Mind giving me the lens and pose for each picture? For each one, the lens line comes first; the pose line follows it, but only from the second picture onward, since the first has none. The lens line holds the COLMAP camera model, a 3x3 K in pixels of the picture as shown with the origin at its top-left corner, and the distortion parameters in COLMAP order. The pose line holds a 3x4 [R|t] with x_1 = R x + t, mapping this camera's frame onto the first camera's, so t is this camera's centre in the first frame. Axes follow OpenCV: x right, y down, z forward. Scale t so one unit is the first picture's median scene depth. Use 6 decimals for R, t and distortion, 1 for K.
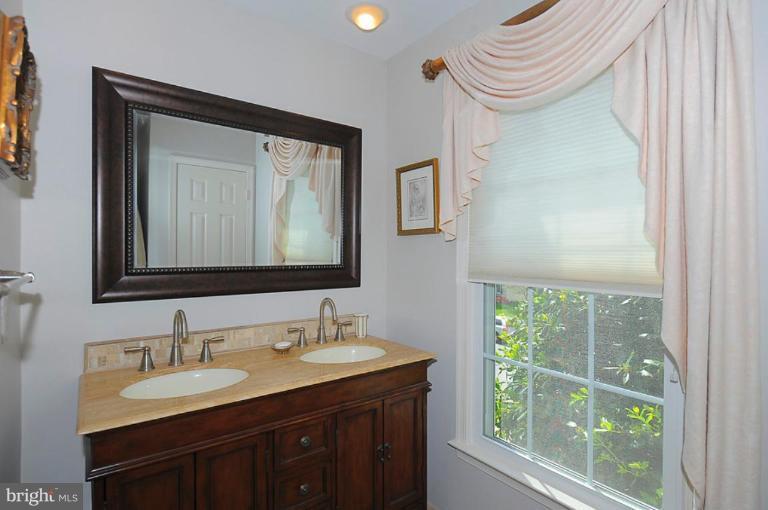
lens RADIAL K [[373.4, 0, 374.7], [0, 373.4, 255.4], [0, 0, 1]] dist [-0.001833, -0.000246]
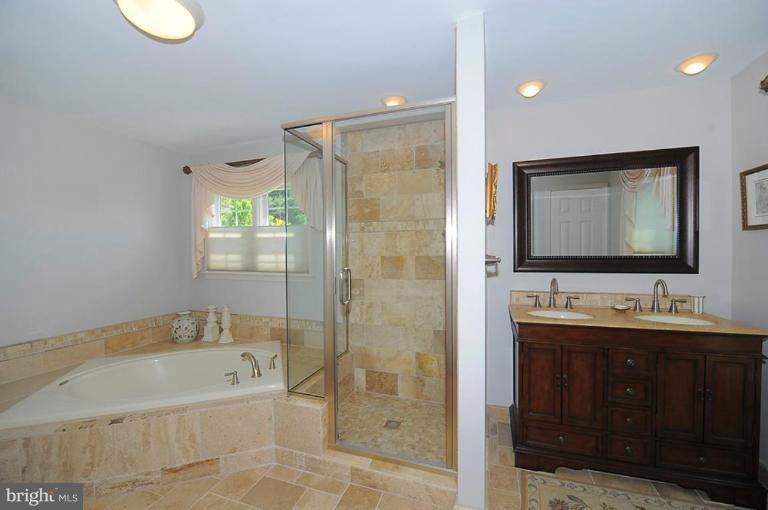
lens RADIAL K [[307.8, 0, 384.0], [0, 307.8, 255.0], [0, 0, 1]] dist [-0.023278, -0.000105]
pose [[0.557374, 0.005440, -0.830244, 0.240899], [0.008959, 0.999881, 0.012566, 0.000269], [0.830213, -0.014442, 0.557259, -0.492331]]
